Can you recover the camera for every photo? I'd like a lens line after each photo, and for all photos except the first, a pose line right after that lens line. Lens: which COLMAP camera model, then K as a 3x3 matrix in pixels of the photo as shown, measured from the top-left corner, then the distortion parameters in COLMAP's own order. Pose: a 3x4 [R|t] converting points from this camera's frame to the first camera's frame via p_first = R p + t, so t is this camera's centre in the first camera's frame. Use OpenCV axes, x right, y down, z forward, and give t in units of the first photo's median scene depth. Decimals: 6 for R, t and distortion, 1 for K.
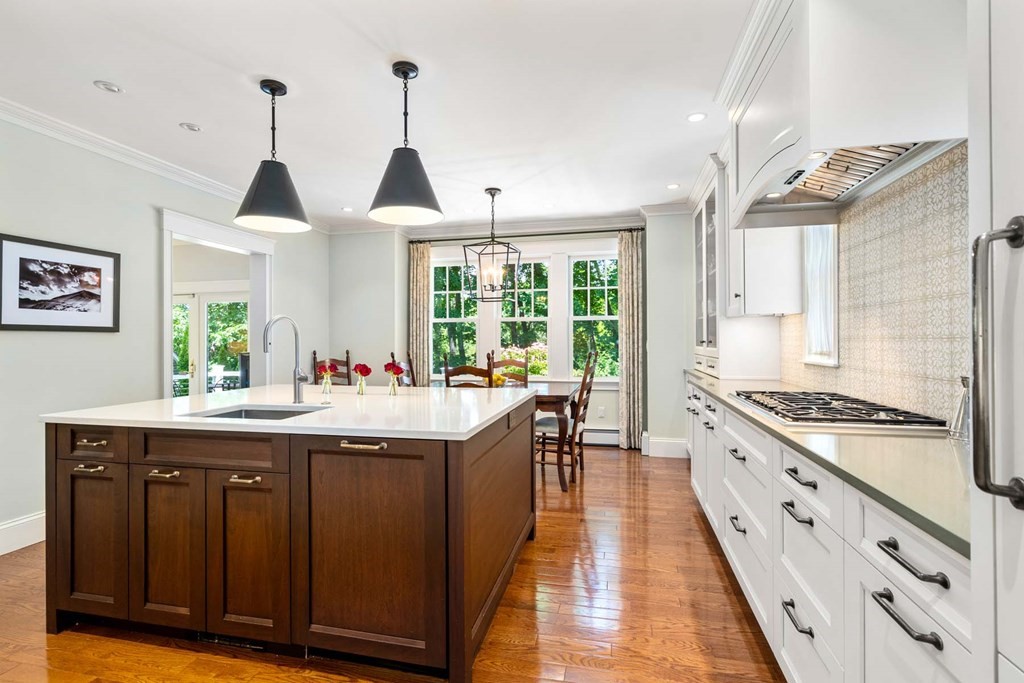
lens RADIAL K [[474.0, 0, 512.7], [0, 474.0, 351.8], [0, 0, 1]] dist [-0.003069, 0.000680]
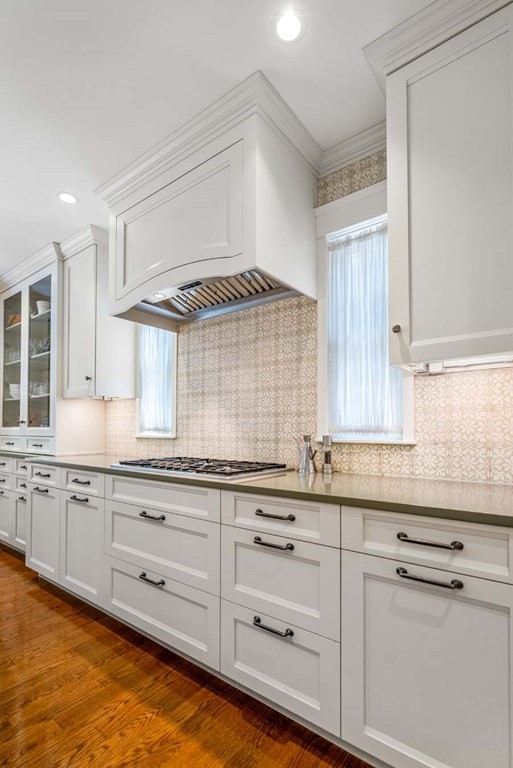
lens RADIAL K [[370.8, 0, 254.4], [0, 370.8, 427.2], [0, 0, 1]] dist [-0.003889, 0.000400]
pose [[0.421763, 0.010743, 0.906642, -0.194135], [0.020009, 0.999576, -0.021152, 0.029066], [-0.906485, 0.027062, 0.421369, 0.372155]]
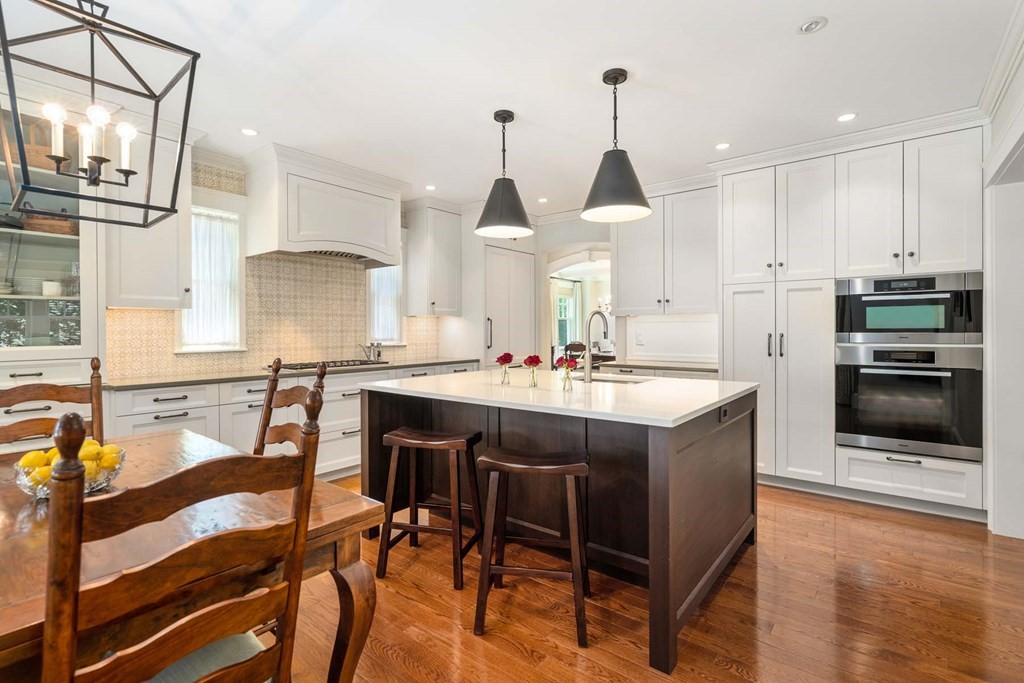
lens RADIAL K [[474.0, 0, 512.7], [0, 474.0, 351.8], [0, 0, 1]] dist [-0.003069, 0.000680]
pose [[-0.898196, -0.002574, 0.439587, -0.798883], [0.027615, 0.997678, 0.062265, -0.037450], [-0.438727, 0.068065, -0.896039, 2.117970]]
